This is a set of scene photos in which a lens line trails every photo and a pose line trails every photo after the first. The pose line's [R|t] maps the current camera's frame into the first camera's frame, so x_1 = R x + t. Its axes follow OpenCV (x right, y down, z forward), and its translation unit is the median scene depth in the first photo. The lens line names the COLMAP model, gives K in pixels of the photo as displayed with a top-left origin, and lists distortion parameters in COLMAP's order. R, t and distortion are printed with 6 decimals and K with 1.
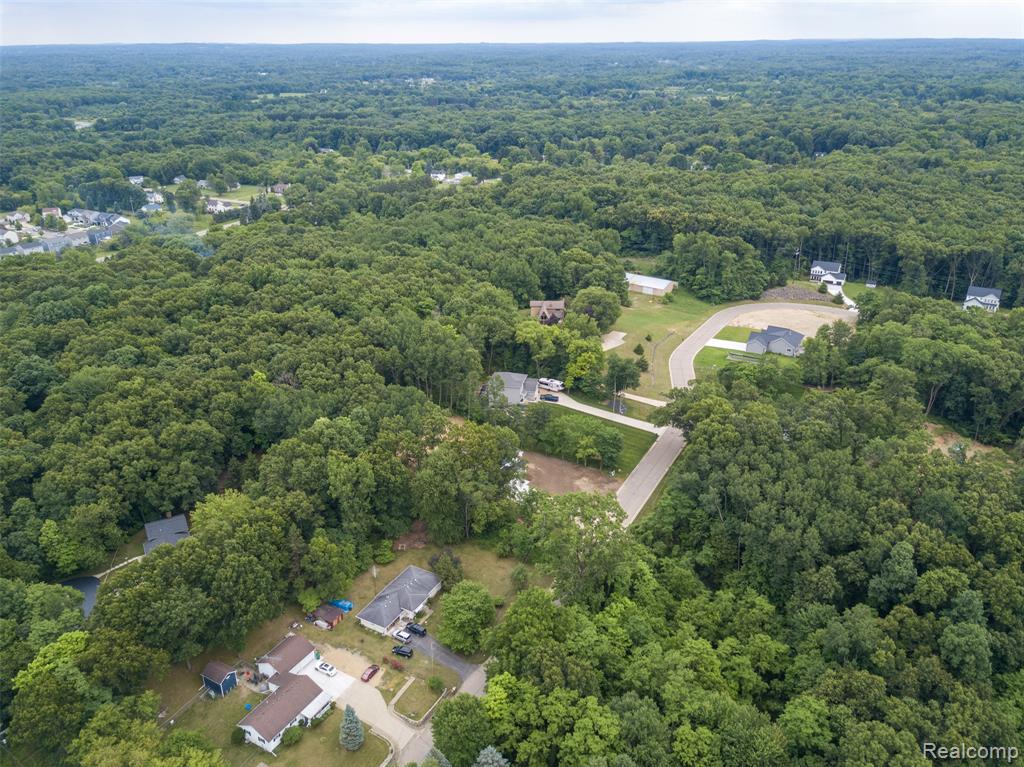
lens RADIAL K [[786.5, 0, 512.0], [0, 786.5, 383.5], [0, 0, 1]] dist [0.007883, 0.009207]
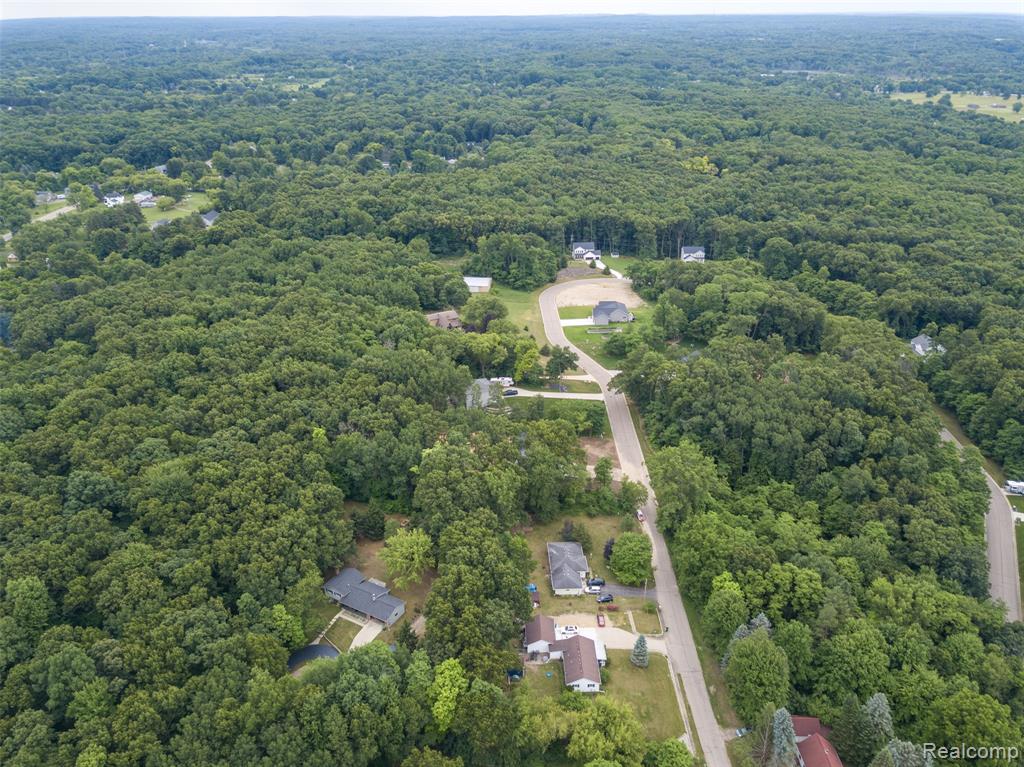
lens RADIAL K [[780.8, 0, 512.0], [0, 780.8, 383.5], [0, 0, 1]] dist [0.035844, 0.003173]
pose [[0.853823, -0.223146, 0.470311, -0.380124], [0.210557, 0.974301, 0.080017, -0.067969], [-0.476080, 0.030707, 0.878865, -0.037236]]
